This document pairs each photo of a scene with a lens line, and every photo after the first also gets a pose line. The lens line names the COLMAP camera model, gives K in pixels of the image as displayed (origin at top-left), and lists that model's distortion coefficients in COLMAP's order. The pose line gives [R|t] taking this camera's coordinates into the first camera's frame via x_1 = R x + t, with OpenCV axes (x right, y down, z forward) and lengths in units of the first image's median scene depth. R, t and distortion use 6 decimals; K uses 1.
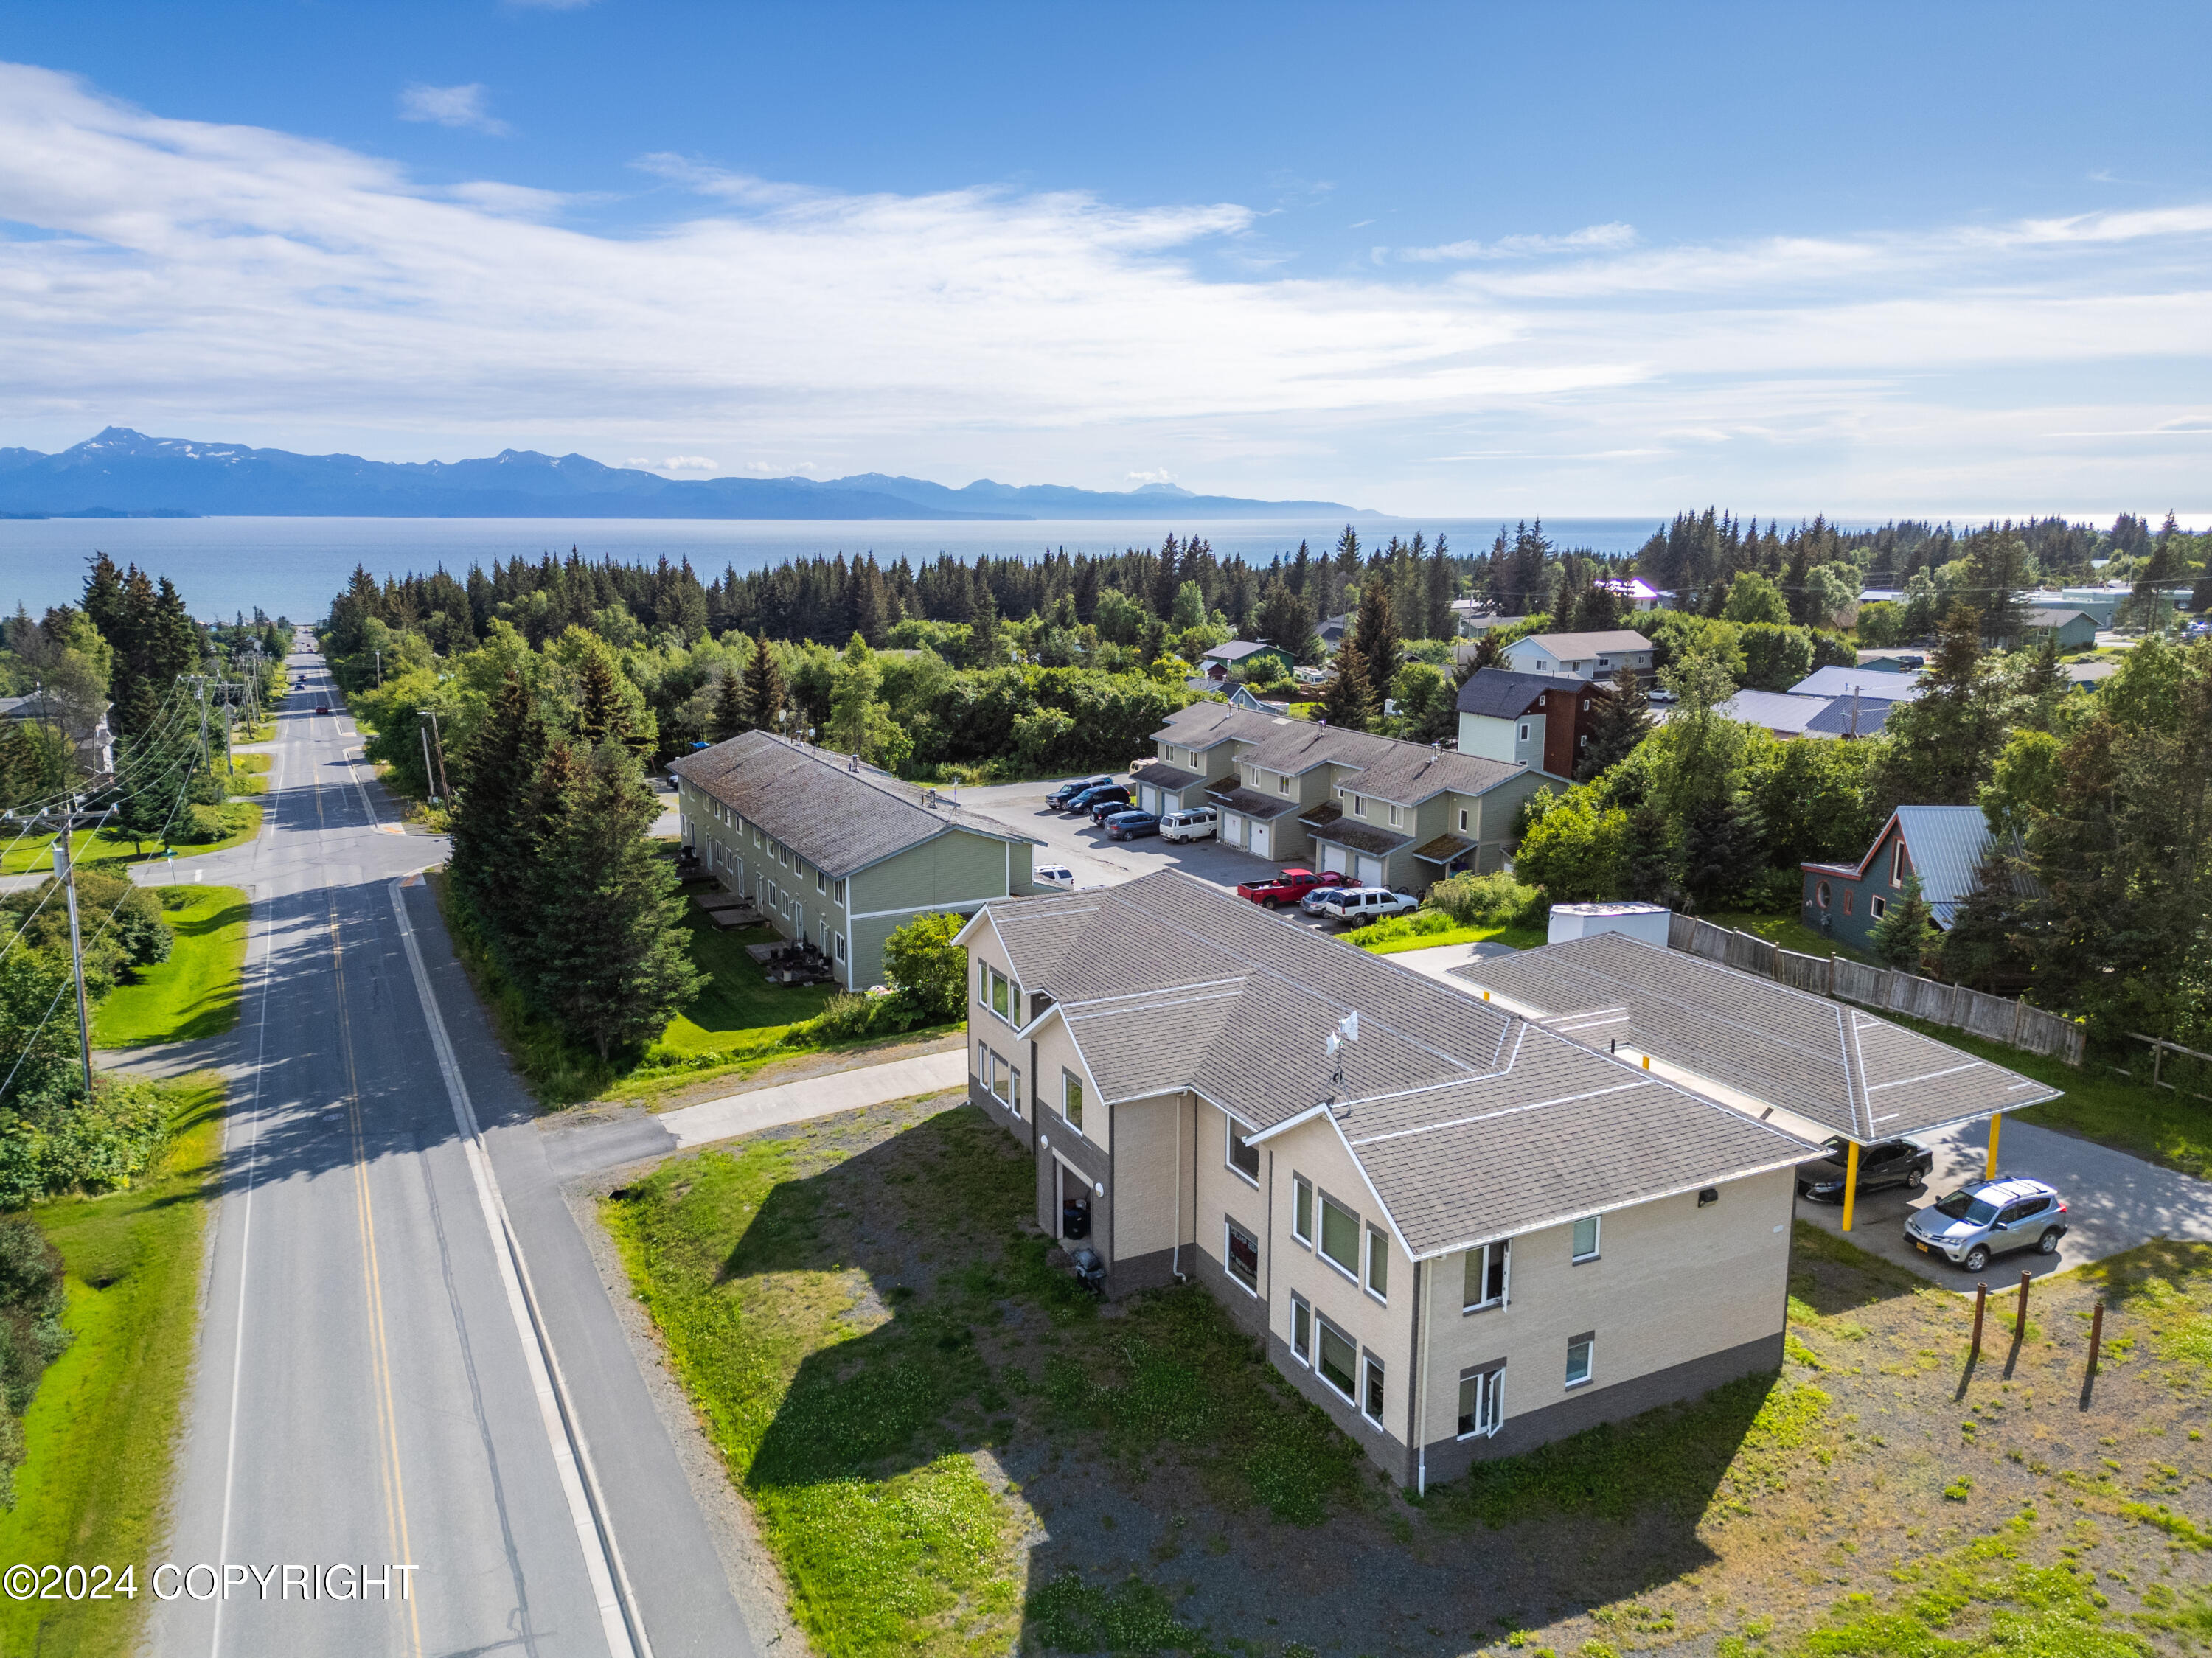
lens RADIAL K [[1540.6, 0, 1102.9], [0, 1540.6, 827.7], [0, 0, 1]] dist [0.095207, -0.089997]
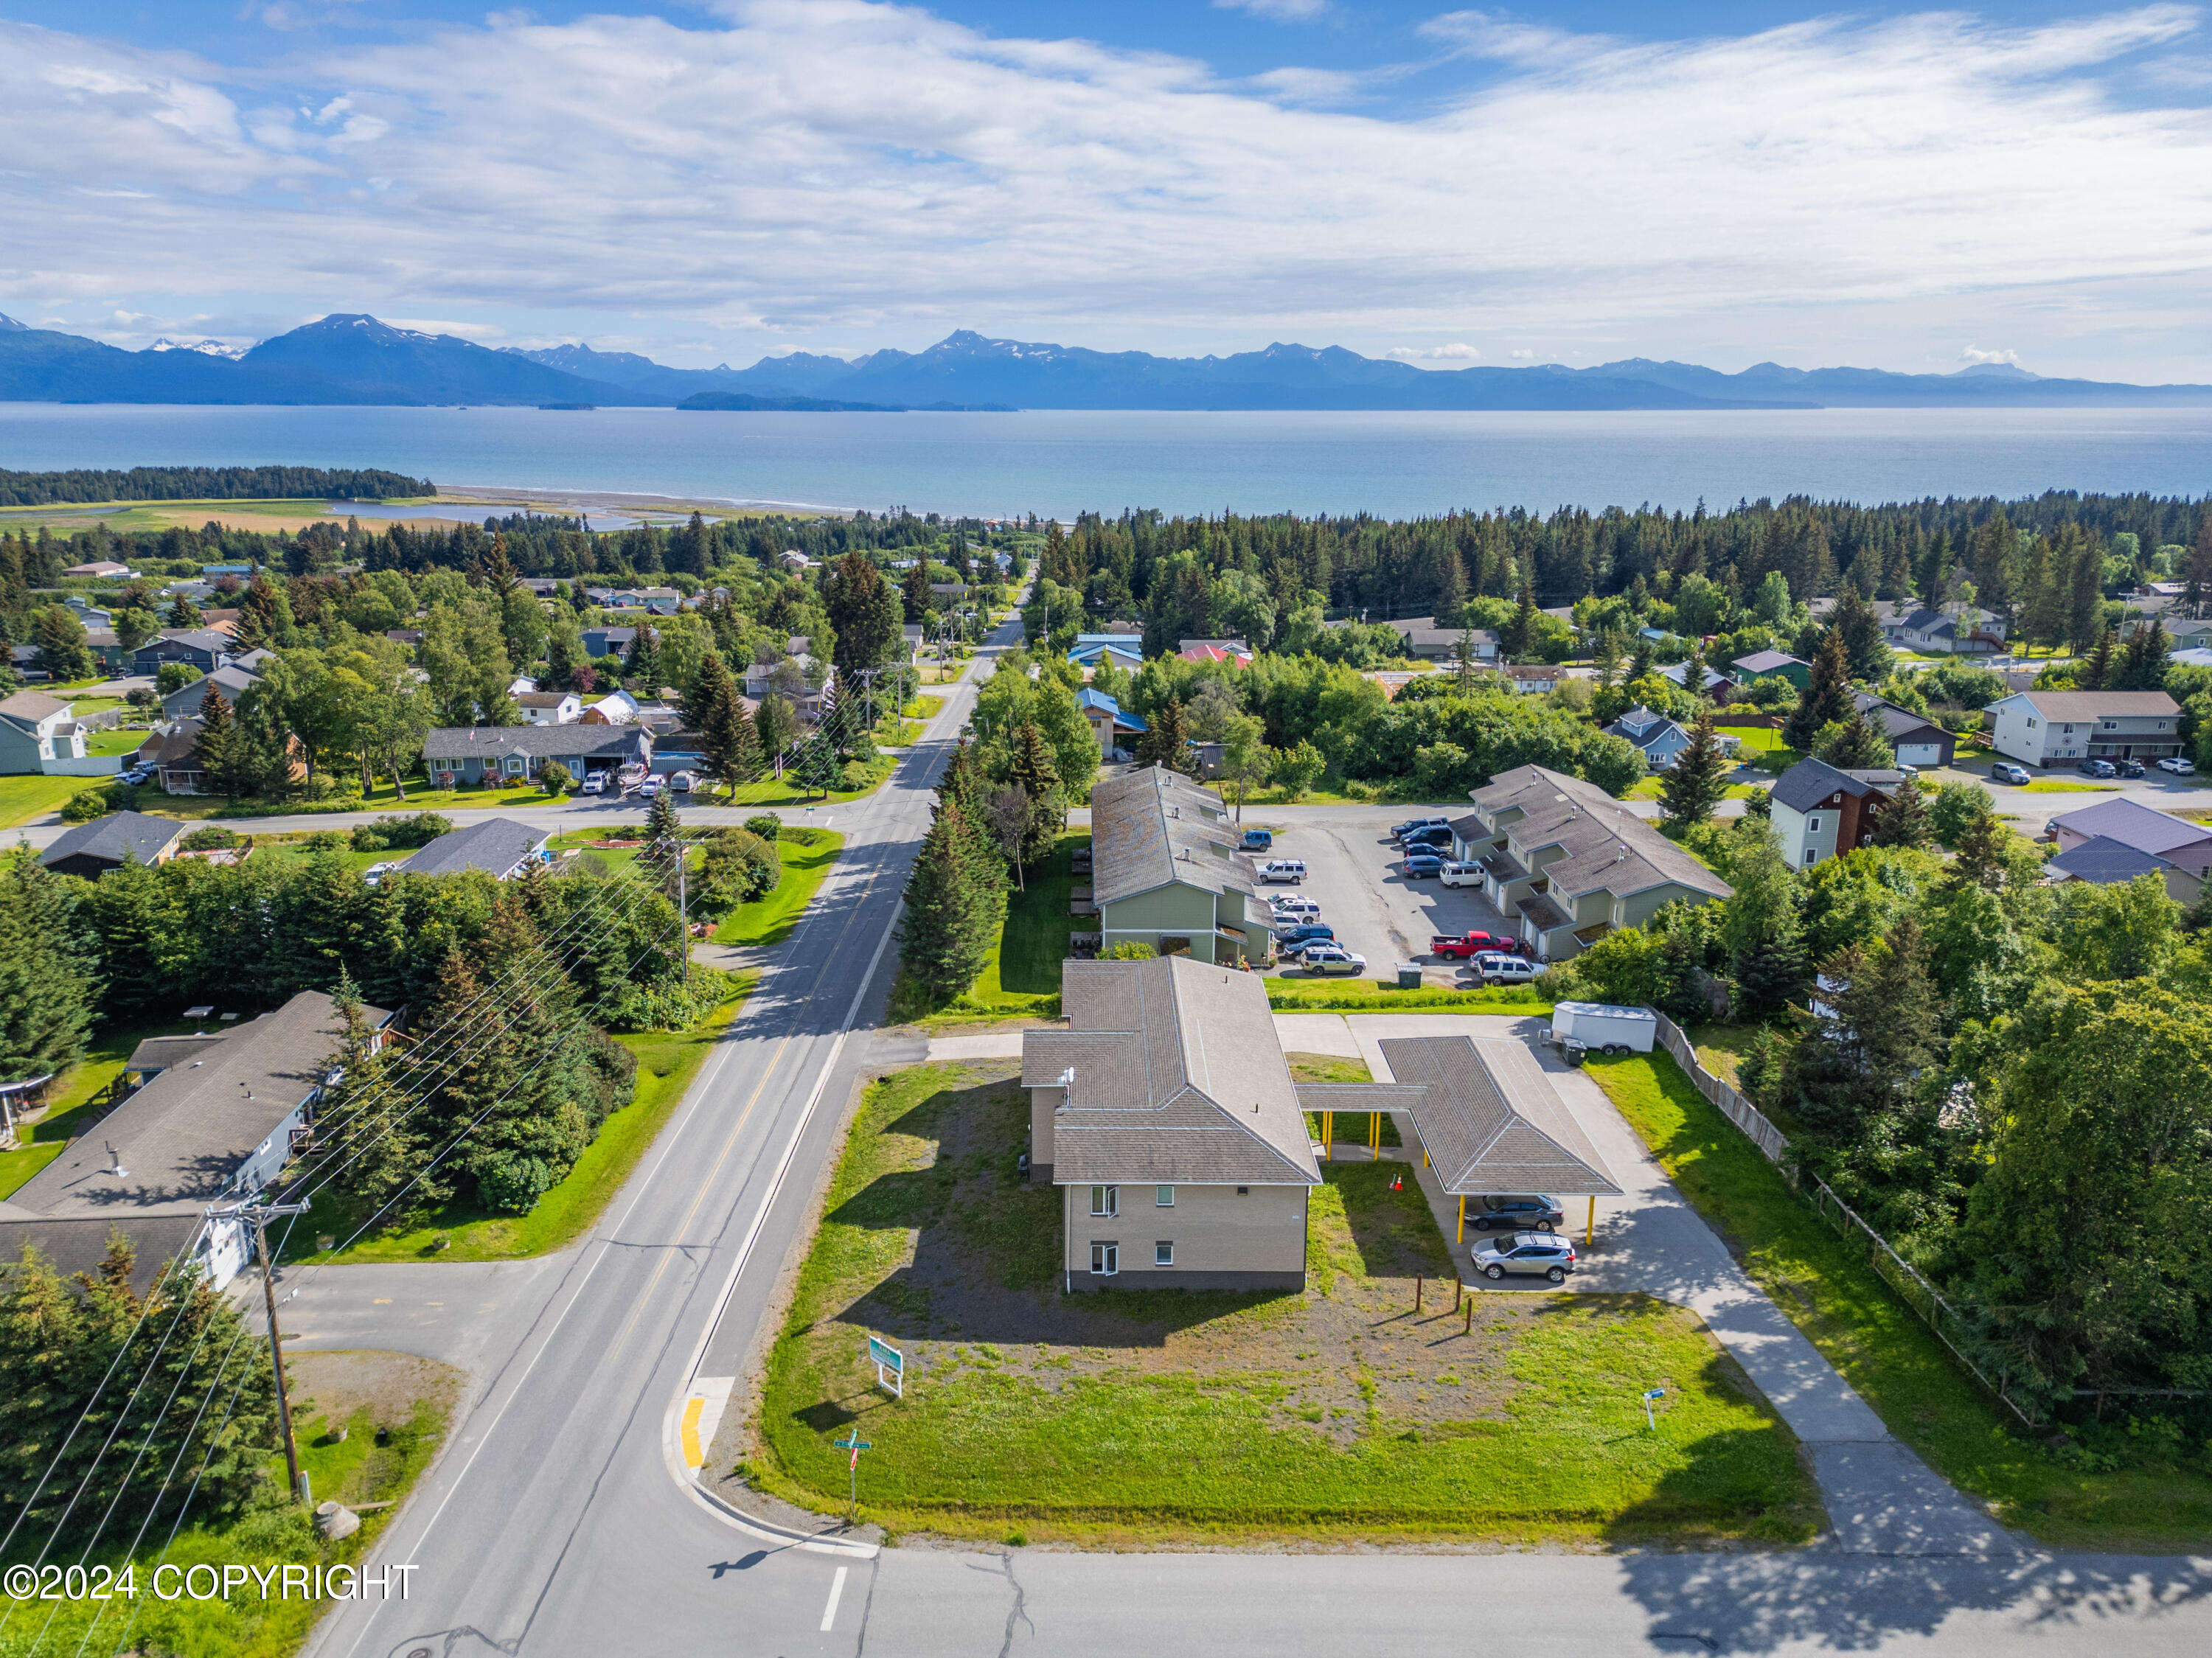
lens RADIAL K [[1540.6, 0, 1102.9], [0, 1540.6, 827.7], [0, 0, 1]] dist [0.095207, -0.089997]
pose [[0.895935, 0.123054, -0.426799, 0.588114], [-0.094289, 0.991650, 0.087979, -0.220817], [0.434061, -0.038582, 0.900057, -0.486500]]
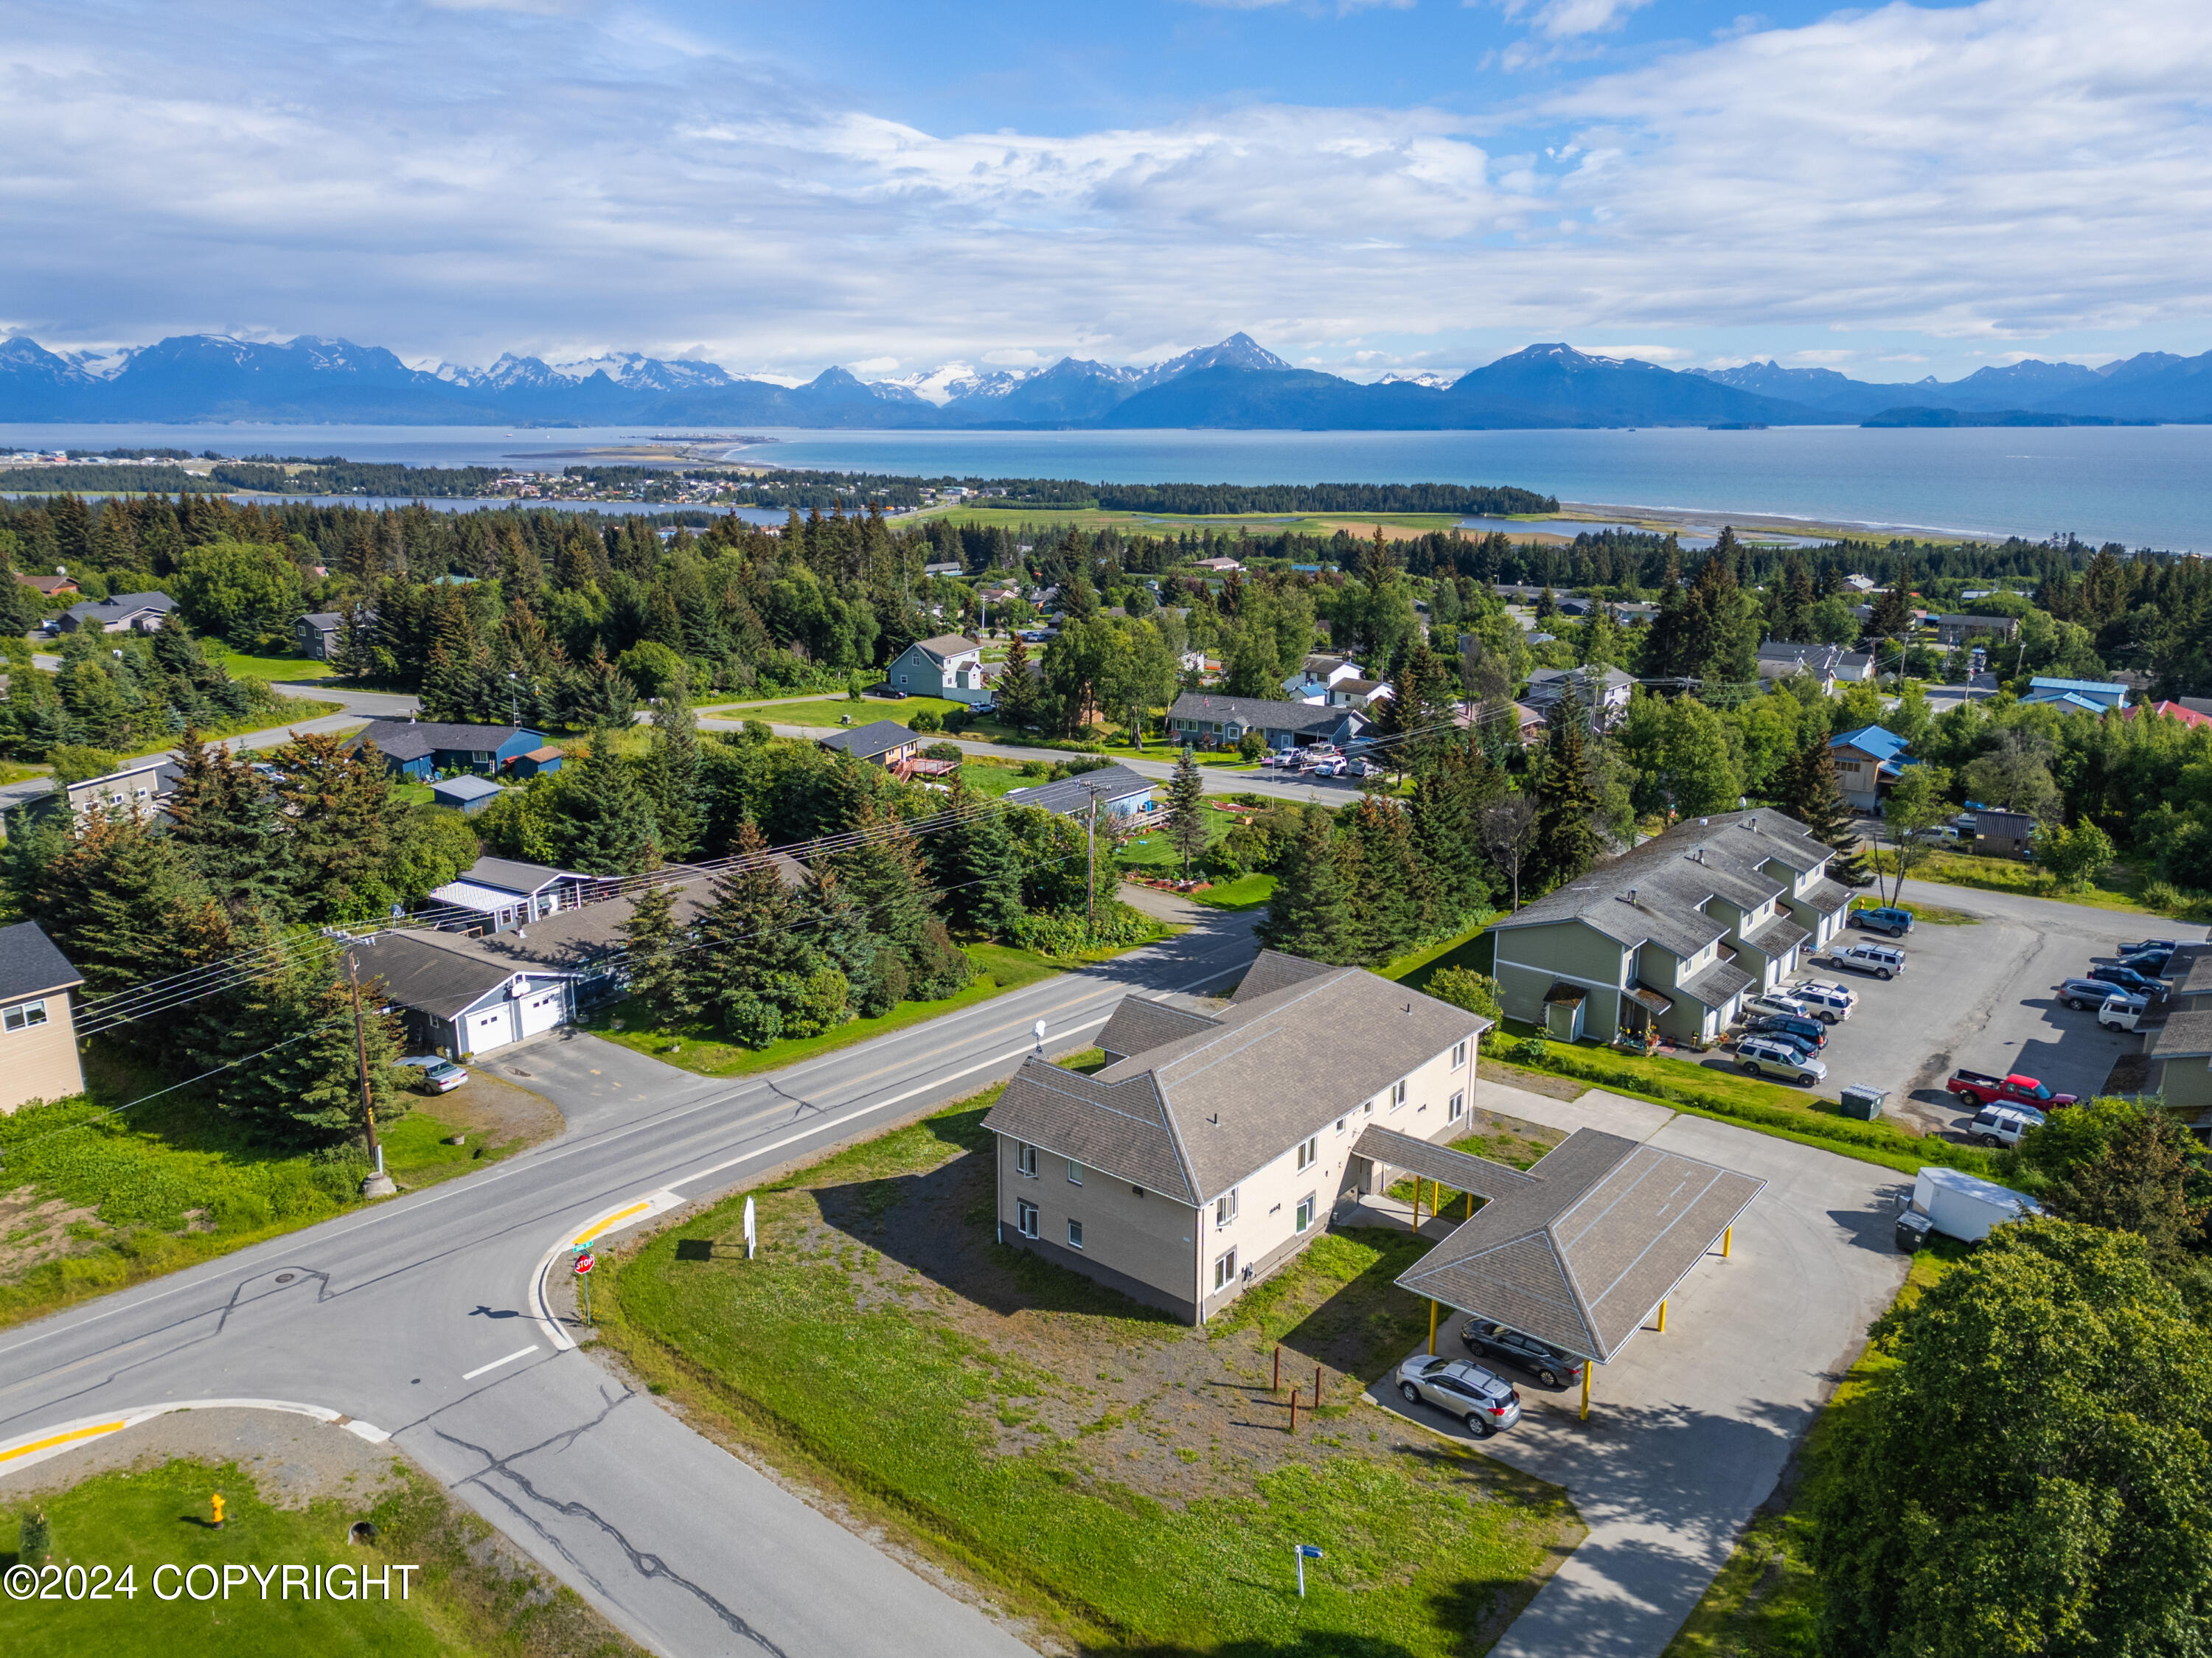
lens RADIAL K [[1564.0, 0, 1106.0], [0, 1564.0, 829.0], [0, 0, 1]] dist [0.098904, -0.090322]
pose [[0.407222, 0.232125, -0.883339, 1.100374], [-0.184102, 0.968174, 0.169547, -0.277973], [0.894582, 0.093581, 0.436996, 0.071750]]
